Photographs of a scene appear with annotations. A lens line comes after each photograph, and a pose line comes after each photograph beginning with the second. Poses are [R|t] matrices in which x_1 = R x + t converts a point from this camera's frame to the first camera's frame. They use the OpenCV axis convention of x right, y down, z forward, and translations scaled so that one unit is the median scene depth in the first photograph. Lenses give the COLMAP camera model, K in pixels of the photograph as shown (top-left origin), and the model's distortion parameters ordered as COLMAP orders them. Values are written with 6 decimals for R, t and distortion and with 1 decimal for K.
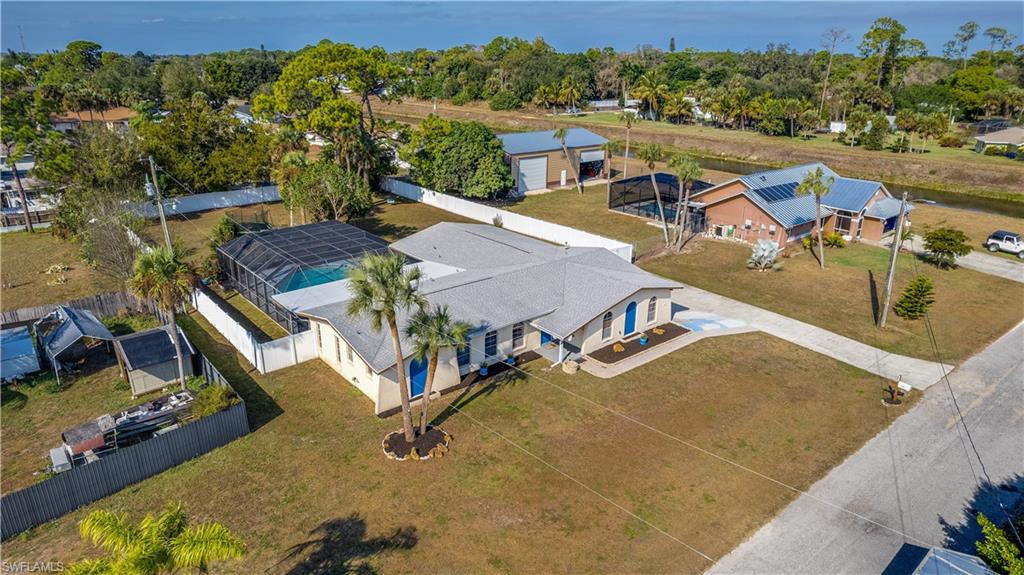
lens RADIAL K [[667.2, 0, 507.8], [0, 667.2, 282.7], [0, 0, 1]] dist [-0.041027, 0.015528]
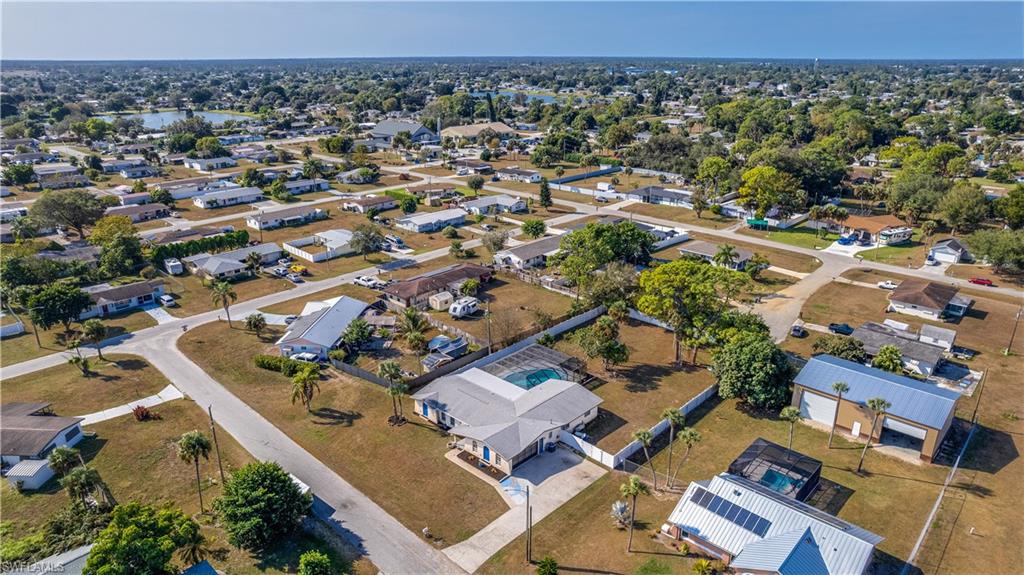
lens RADIAL K [[667.2, 0, 506.5], [0, 667.2, 287.8], [0, 0, 1]] dist [-0.041027, 0.015528]
pose [[0.111049, 0.329623, -0.937559, 1.917367], [-0.320791, 0.904784, 0.280105, -0.989049], [0.940618, 0.269655, 0.206215, 0.486521]]
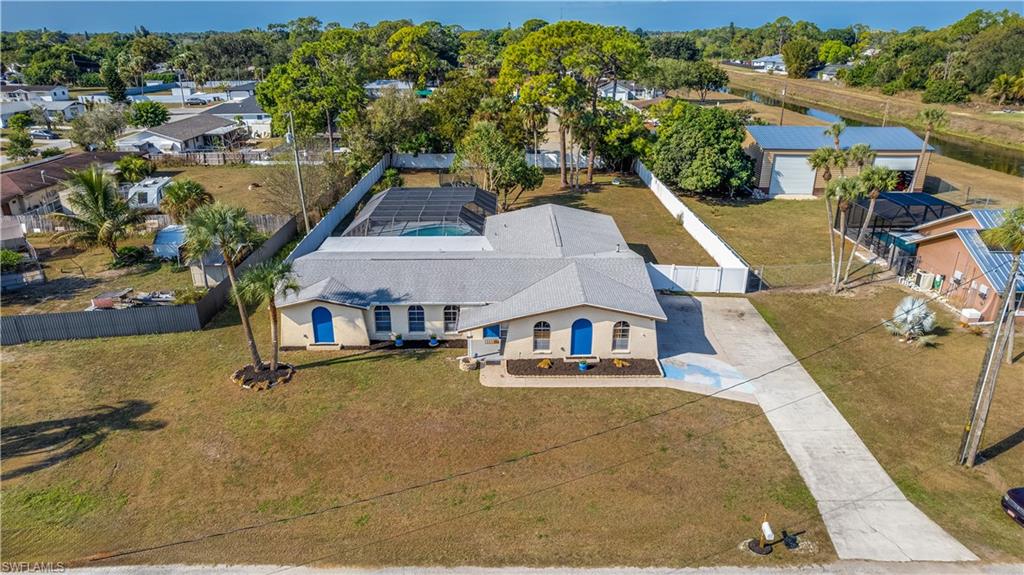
lens RADIAL K [[667.2, 0, 510.0], [0, 667.2, 291.4], [0, 0, 1]] dist [-0.041027, 0.015528]
pose [[0.768788, 0.226990, -0.597863, 0.604216], [-0.202508, 0.973186, 0.109085, -0.078413], [0.606593, 0.037209, 0.794141, 0.251222]]
